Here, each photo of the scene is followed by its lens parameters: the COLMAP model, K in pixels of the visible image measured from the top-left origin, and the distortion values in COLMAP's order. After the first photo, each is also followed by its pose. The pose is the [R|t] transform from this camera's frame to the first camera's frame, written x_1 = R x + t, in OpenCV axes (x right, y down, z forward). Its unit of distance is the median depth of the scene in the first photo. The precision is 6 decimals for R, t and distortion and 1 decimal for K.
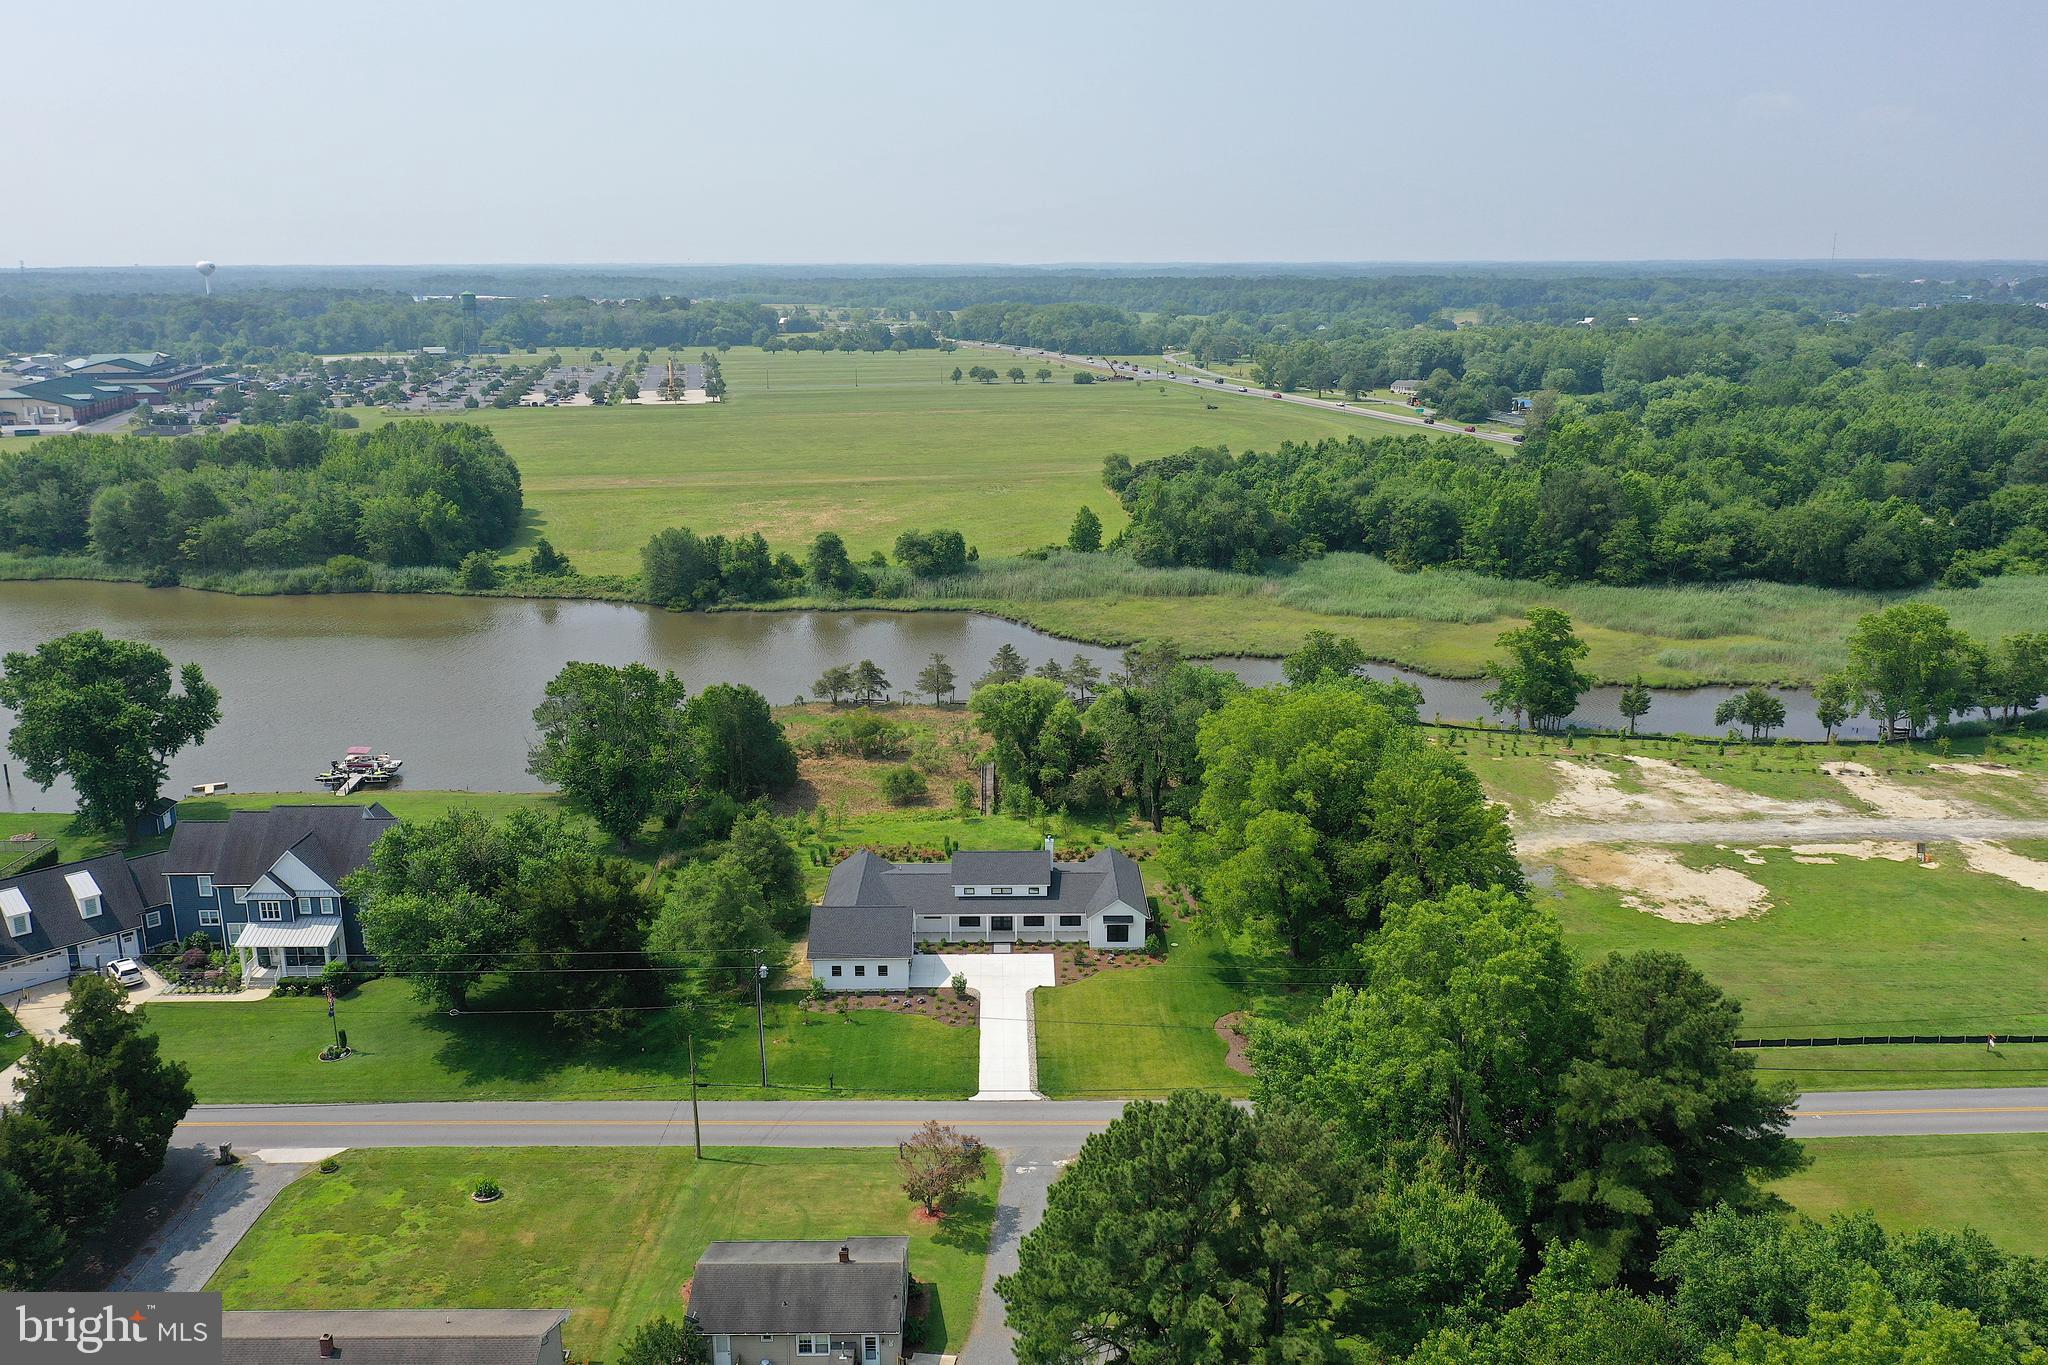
lens RADIAL K [[1616.0, 0, 1021.8], [0, 1616.0, 691.0], [0, 0, 1]] dist [0.005092, 0.001166]
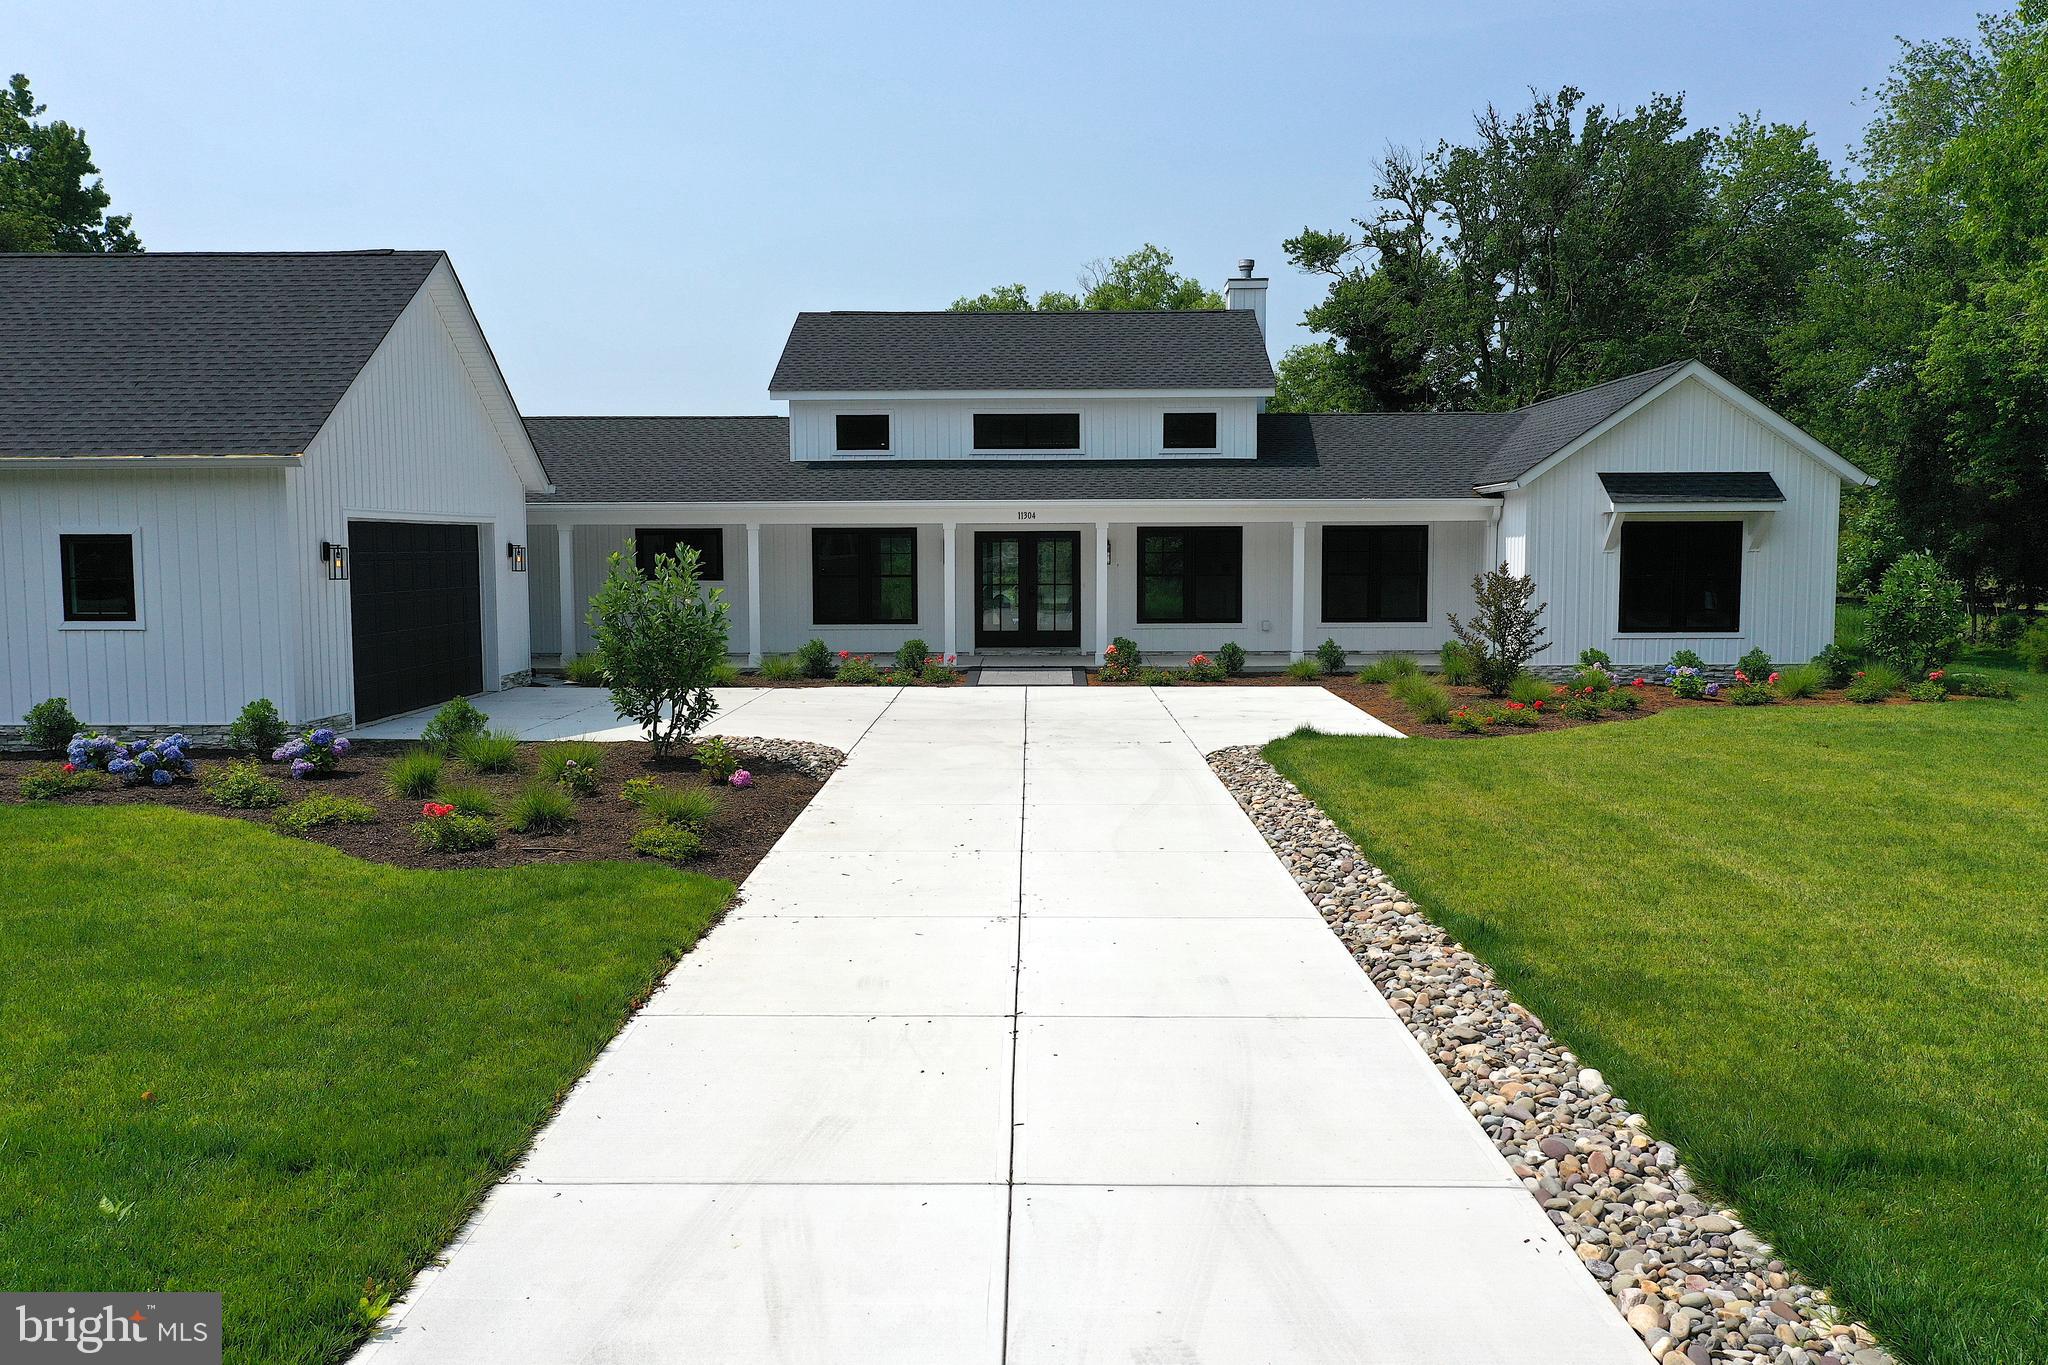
lens RADIAL K [[1616.0, 0, 1021.5], [0, 1616.0, 711.1], [0, 0, 1]] dist [0.005092, 0.001166]
pose [[0.999670, 0.000522, -0.025685, -0.003905], [-0.004606, 0.987234, -0.159208, 0.092545], [0.025274, 0.159274, 0.986911, 0.397019]]
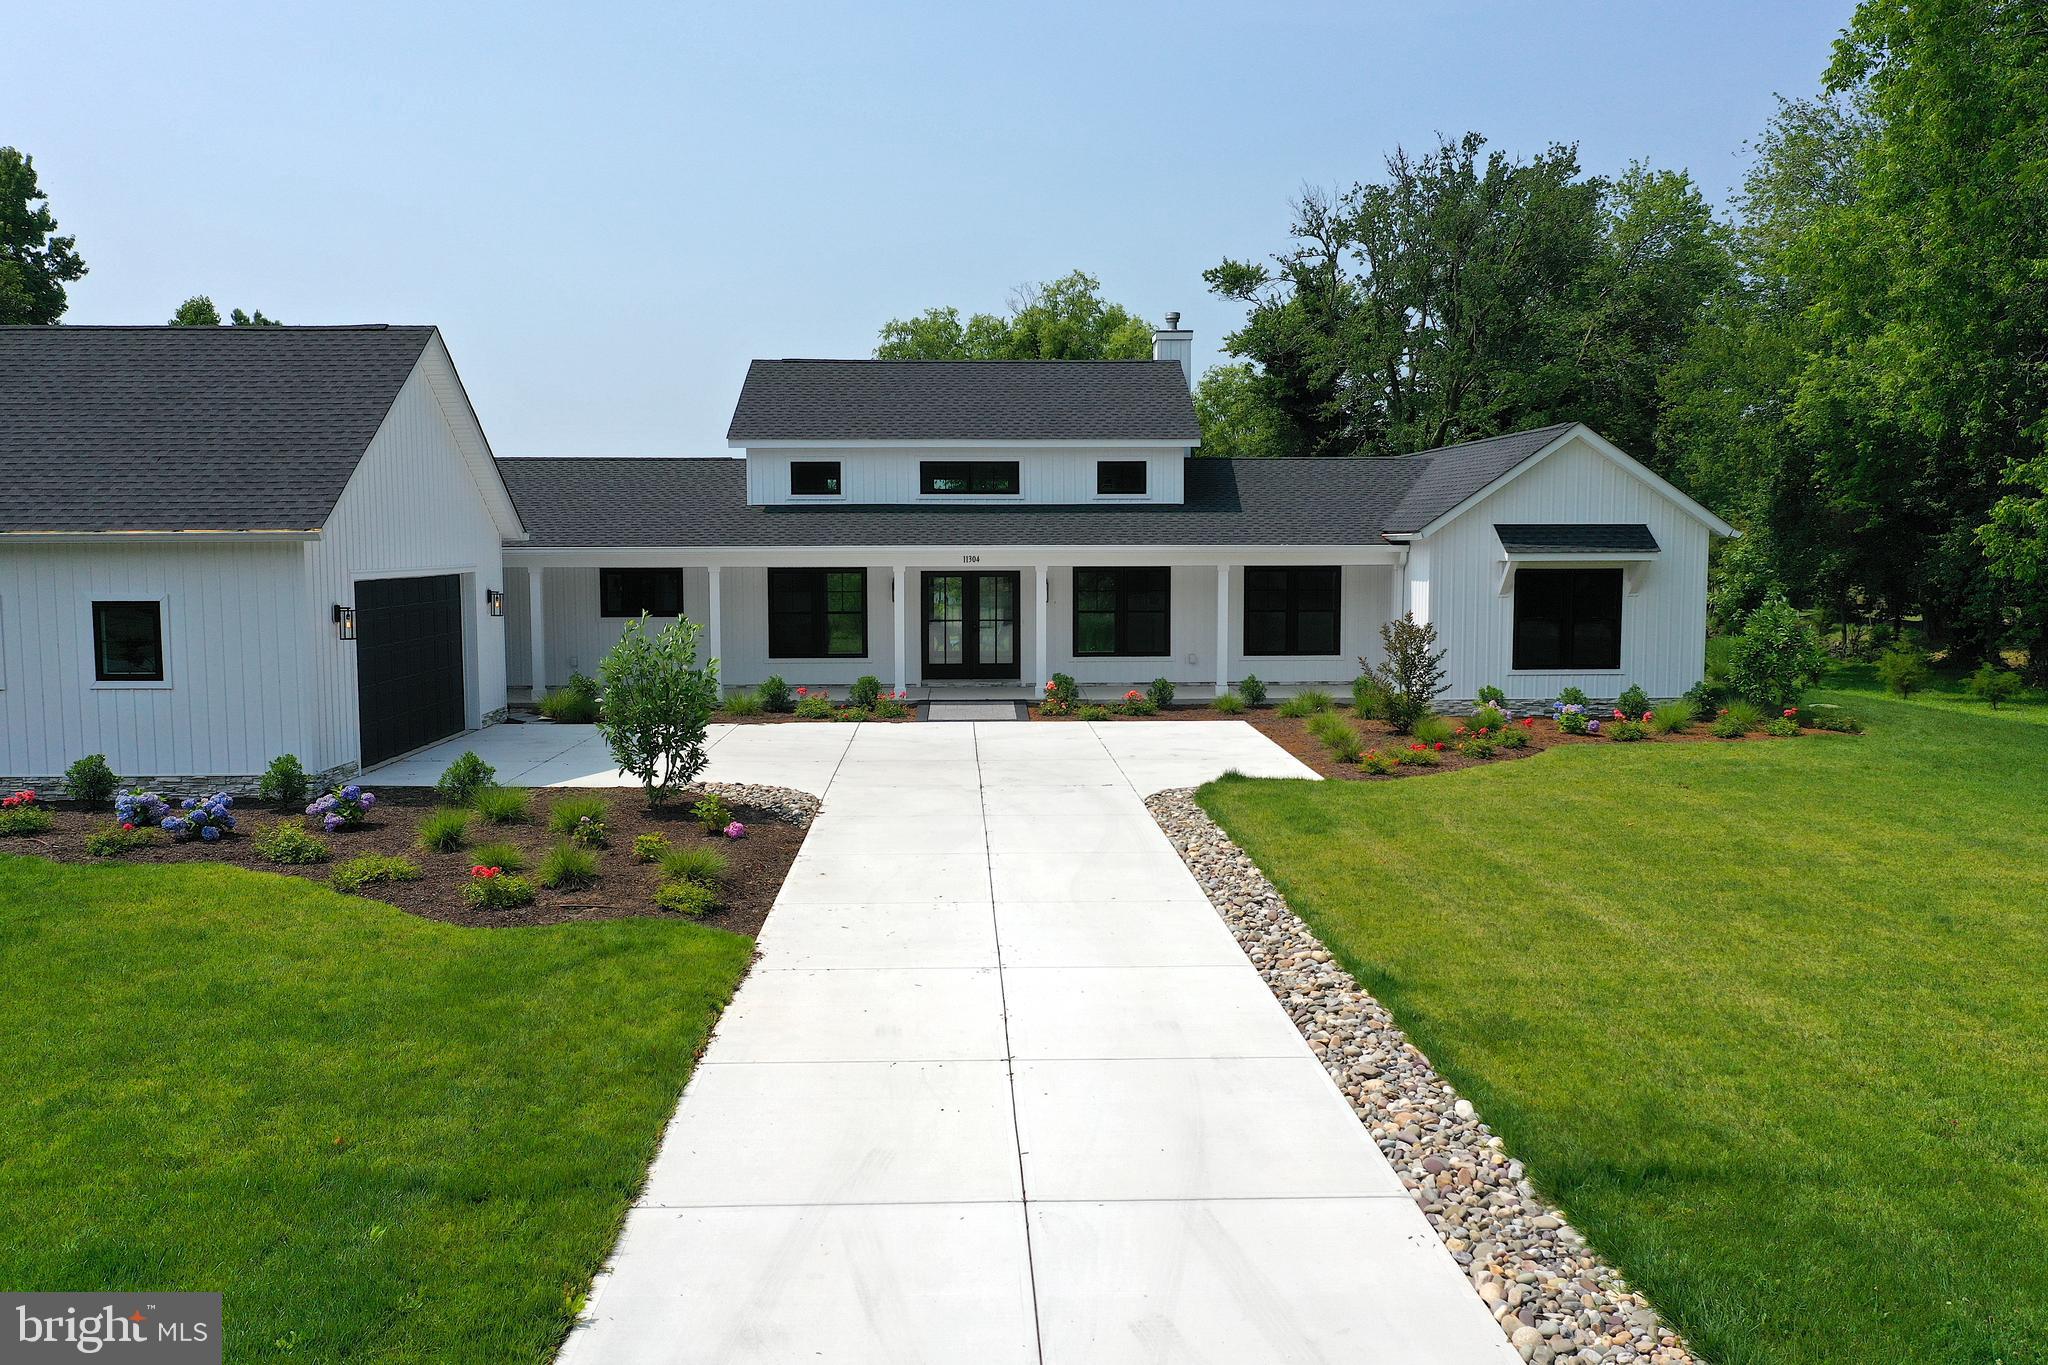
lens RADIAL K [[1616.0, 0, 1022.0], [0, 1616.0, 681.1], [0, 0, 1]] dist [0.005092, 0.001166]
pose [[0.999717, -0.002037, 0.023697, -0.005232], [0.006092, 0.985020, -0.172333, 0.091304], [-0.022991, 0.172429, 0.984754, 0.390108]]
